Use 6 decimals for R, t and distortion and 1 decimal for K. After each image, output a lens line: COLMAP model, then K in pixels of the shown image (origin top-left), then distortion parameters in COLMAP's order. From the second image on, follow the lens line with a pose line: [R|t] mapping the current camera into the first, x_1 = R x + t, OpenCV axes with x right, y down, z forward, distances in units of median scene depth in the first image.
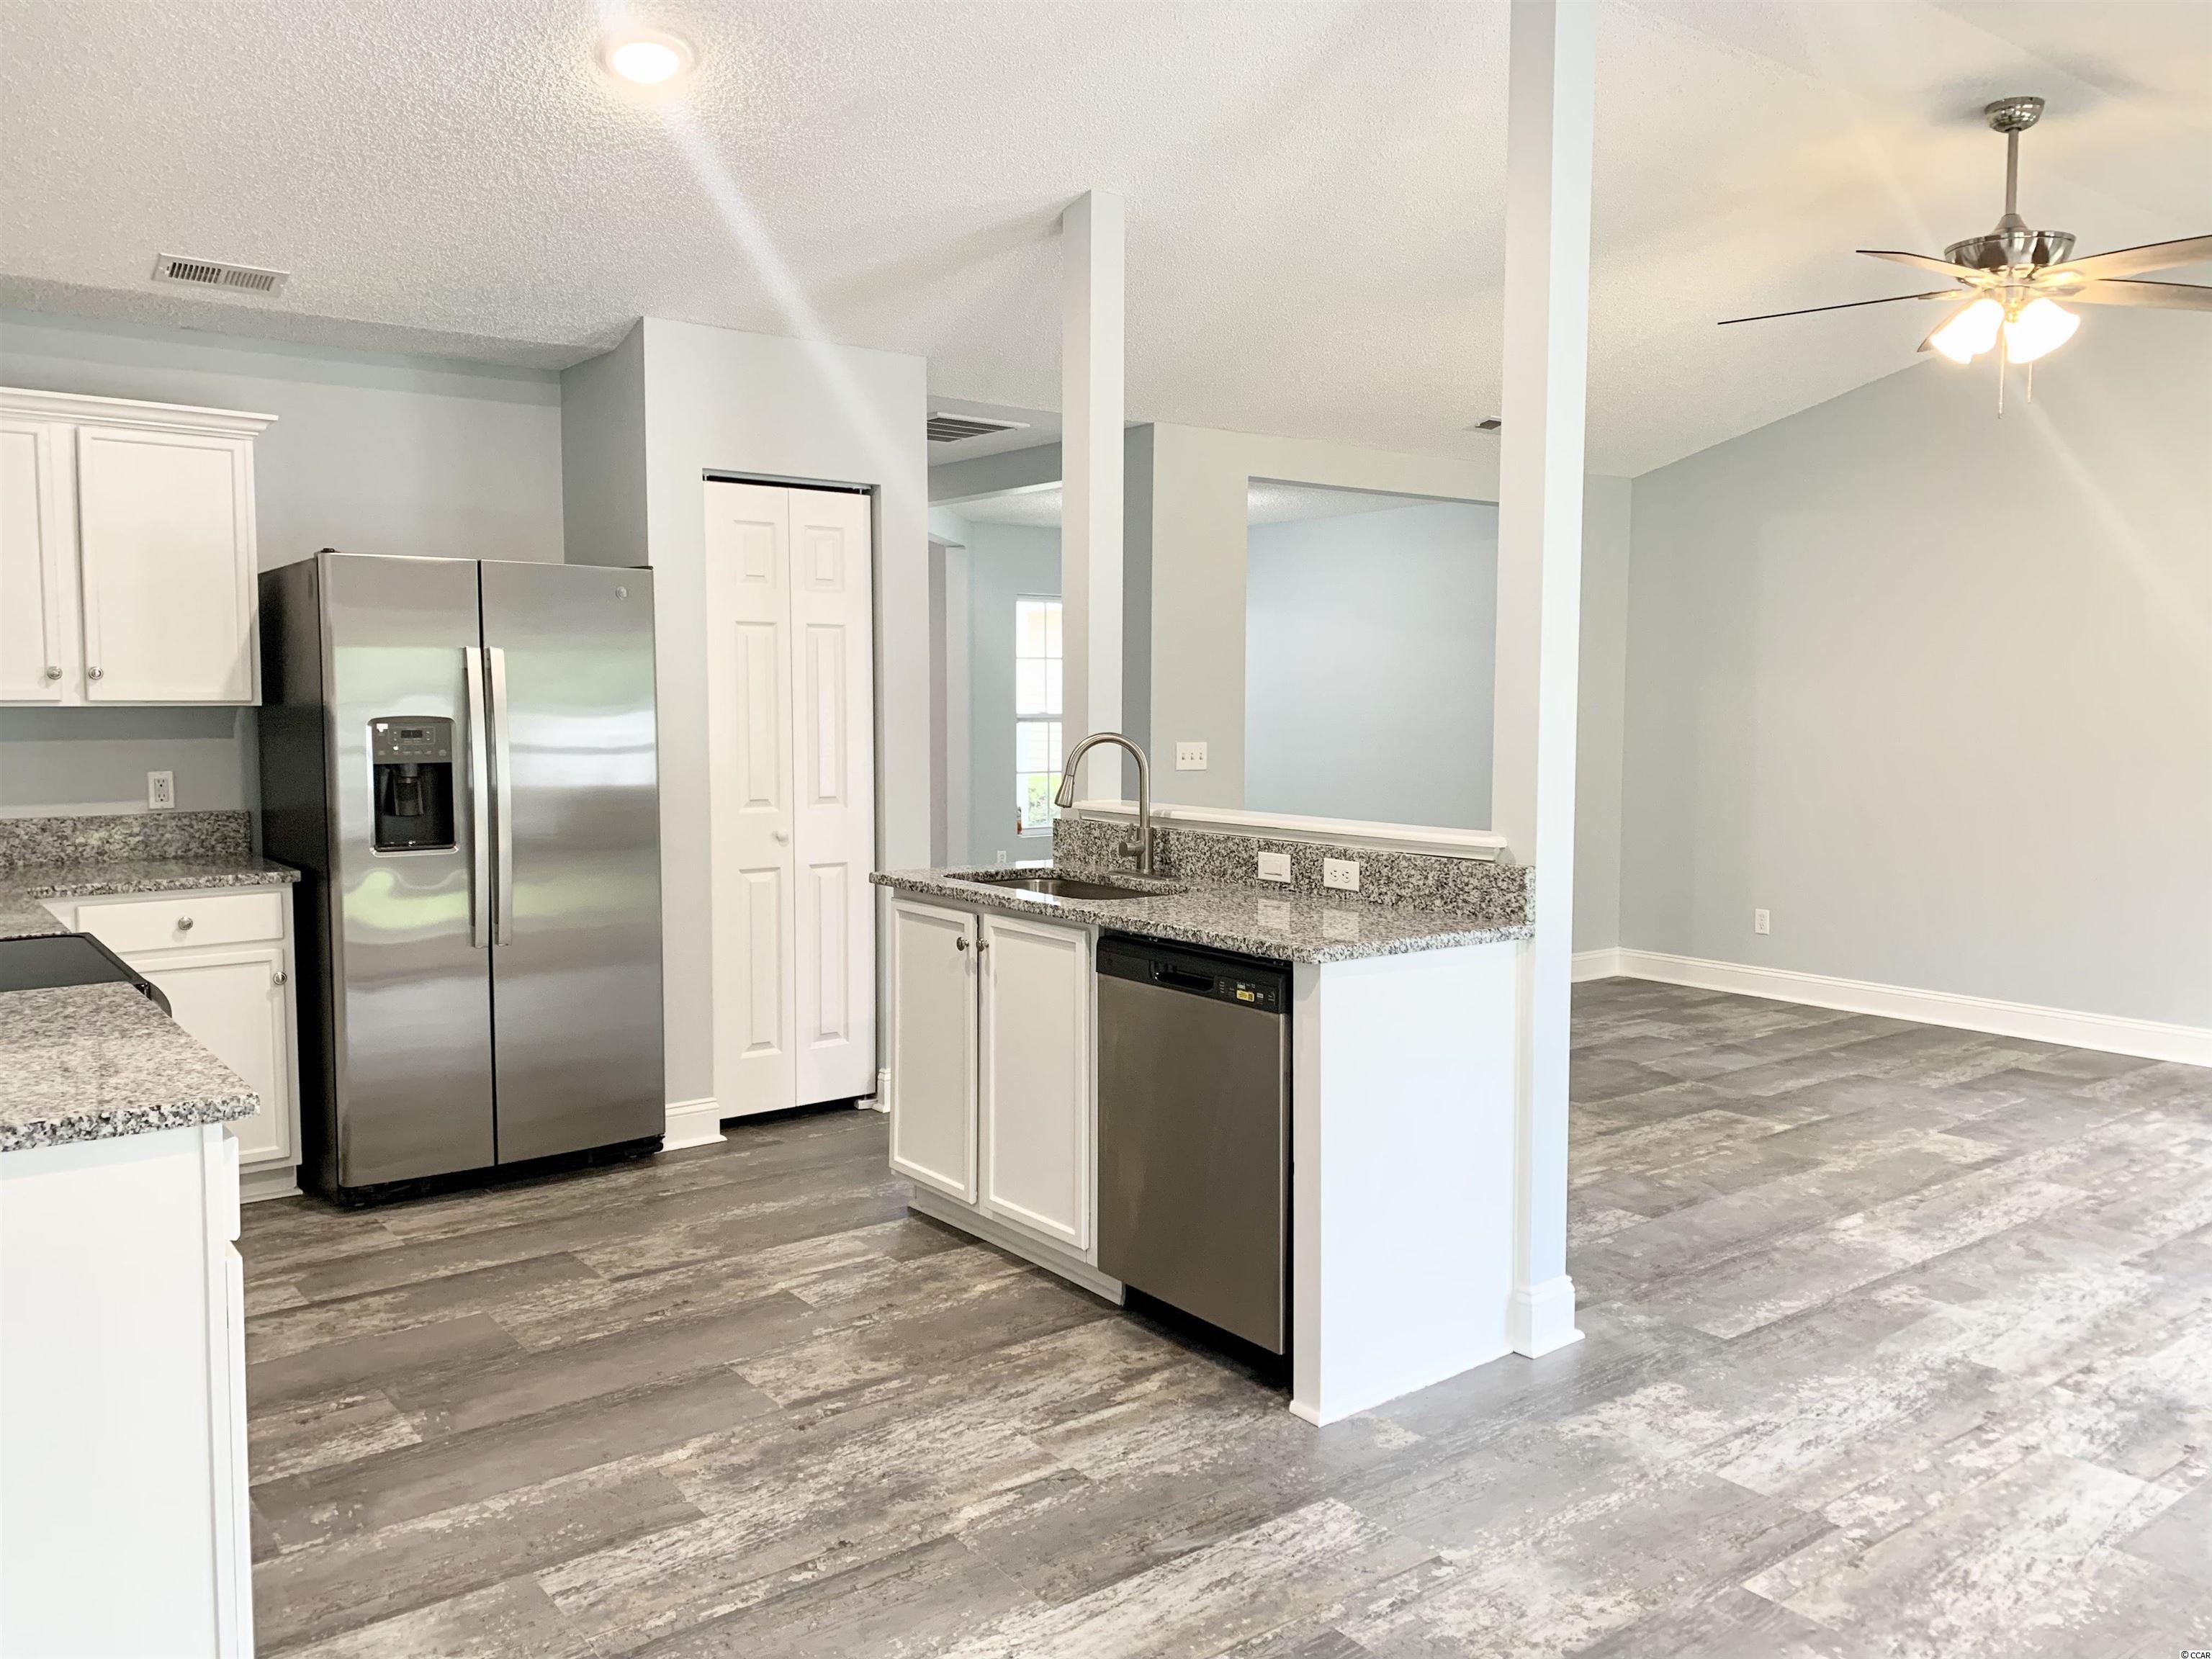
lens RADIAL K [[1686.6, 0, 1096.5], [0, 1686.6, 825.4], [0, 0, 1]] dist [0.039917, -0.034047]
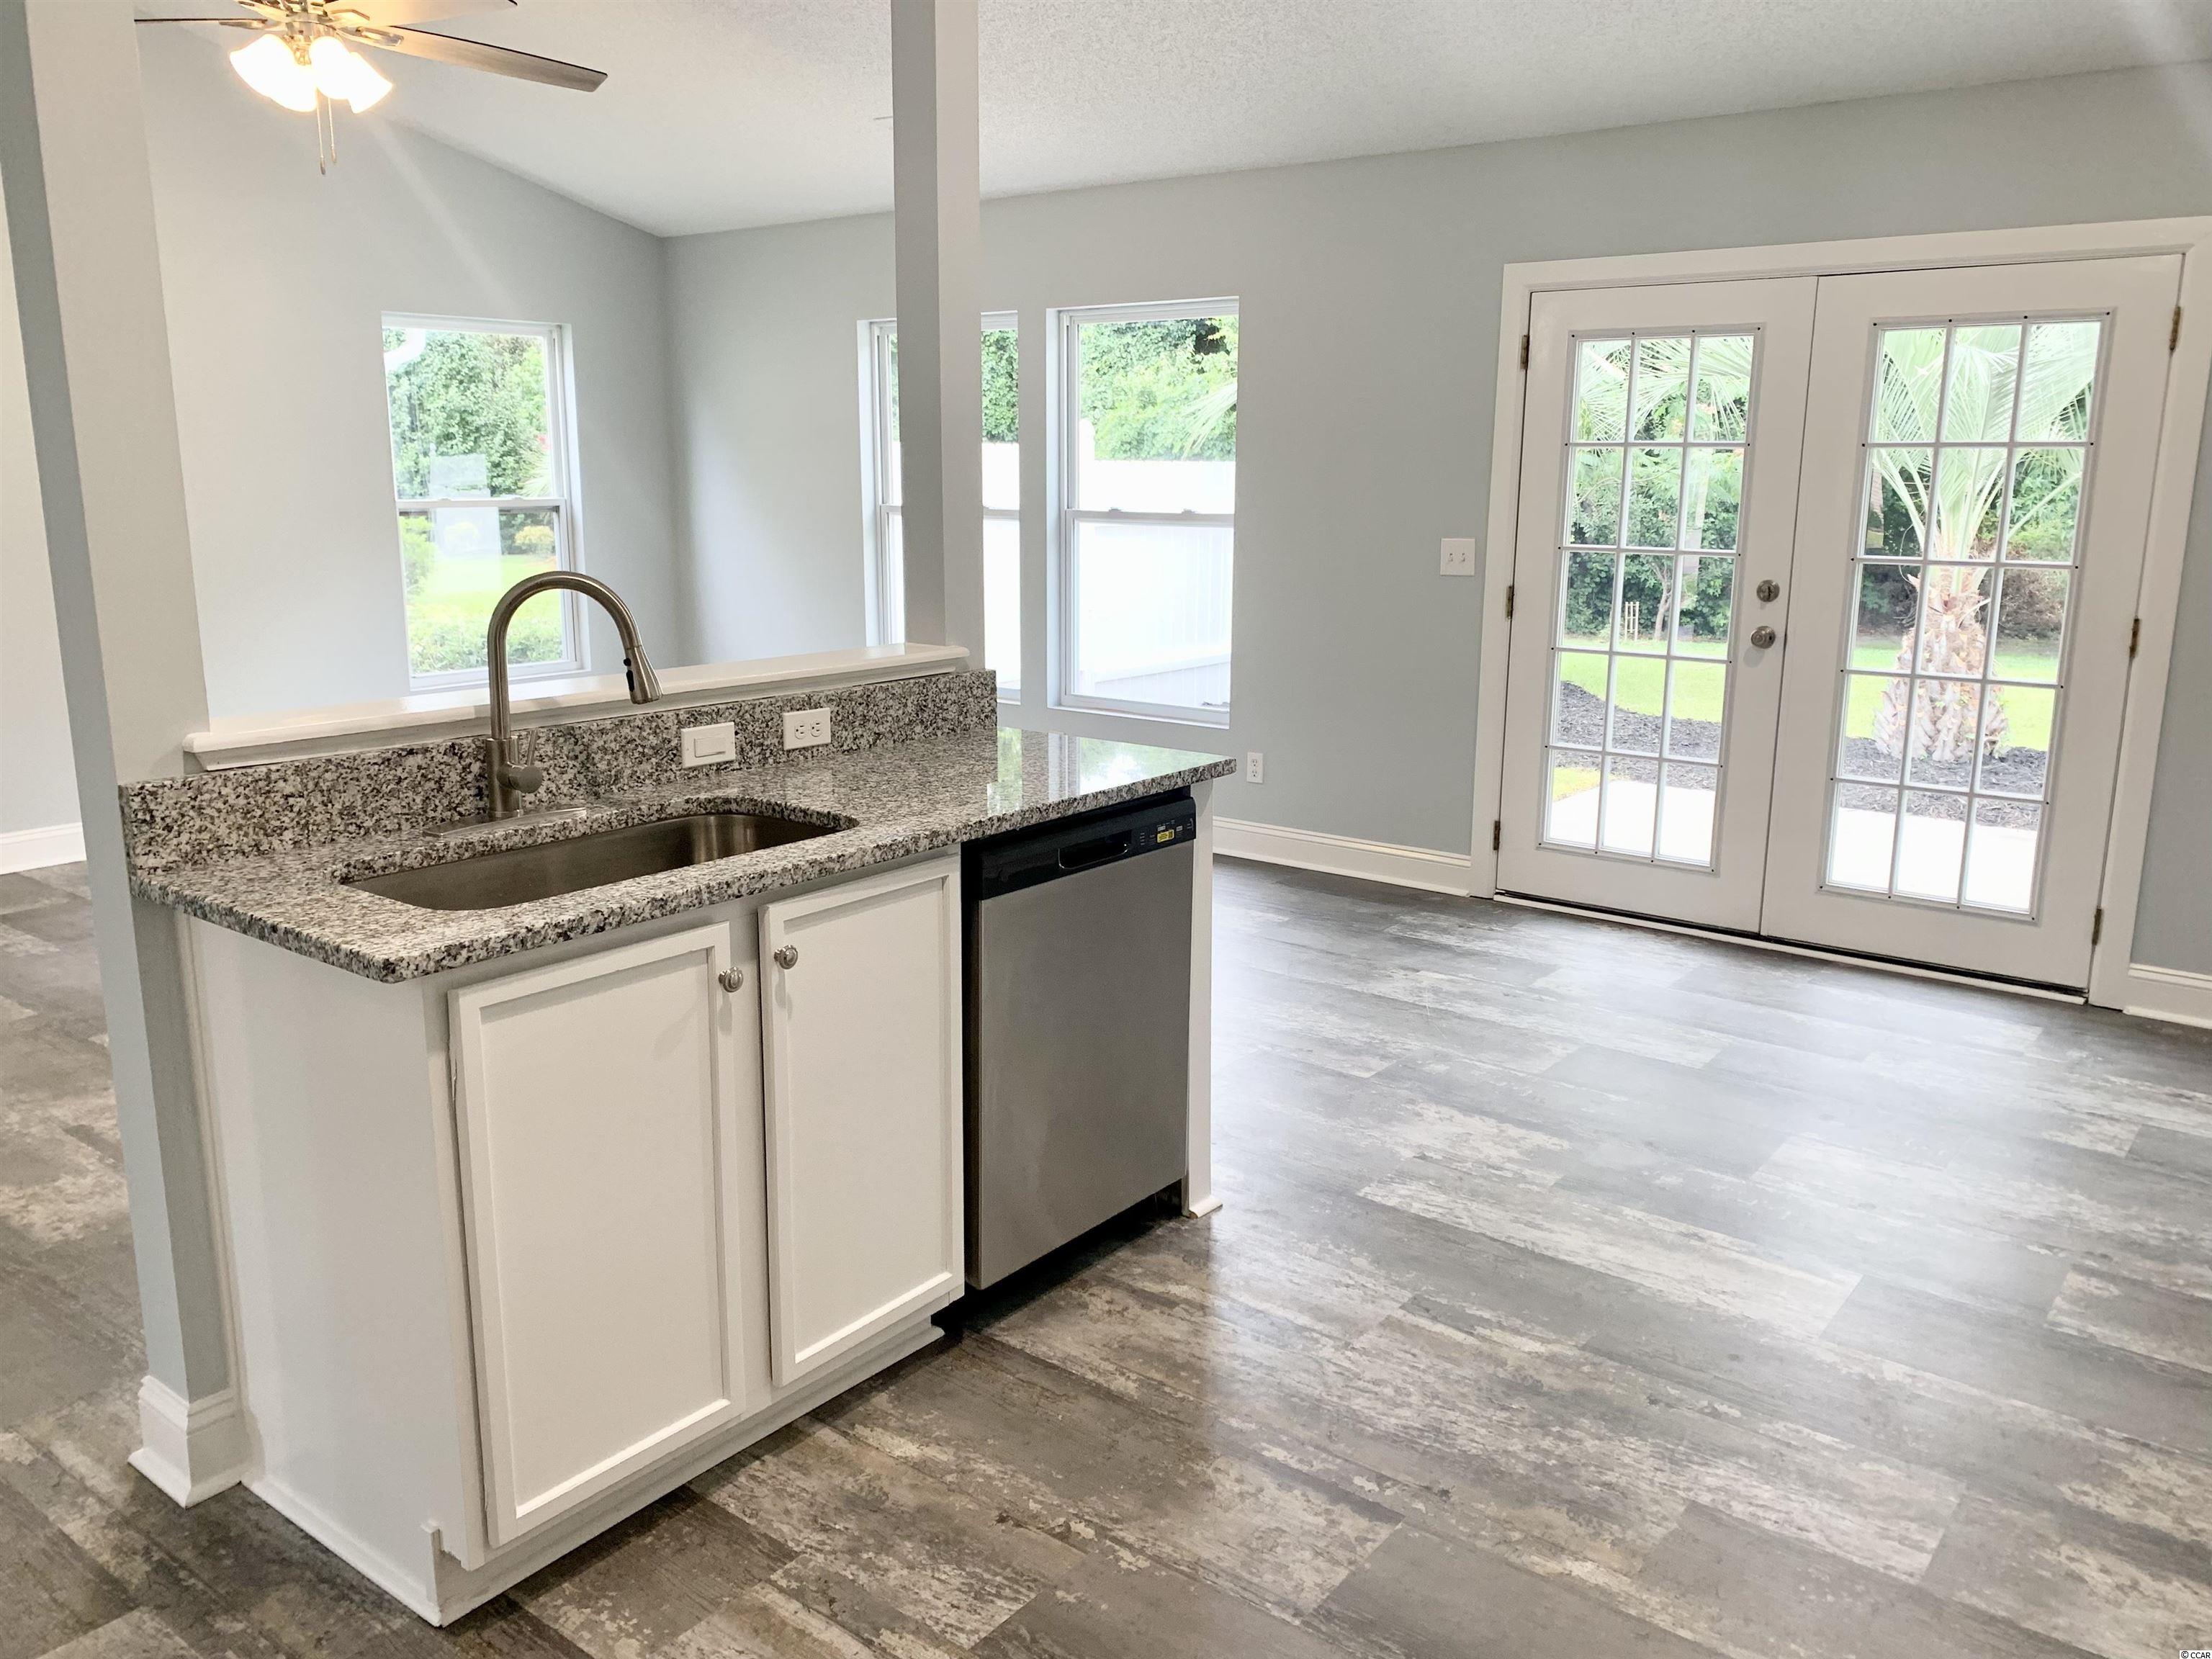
lens RADIAL K [[1686.6, 0, 1119.4], [0, 1686.6, 789.2], [0, 0, 1]] dist [0.039917, -0.034047]
pose [[-0.258899, -0.189809, 0.947071, -0.616423], [0.067683, 0.974527, 0.213814, -0.097504], [-0.963530, 0.119457, -0.239458, 0.991368]]
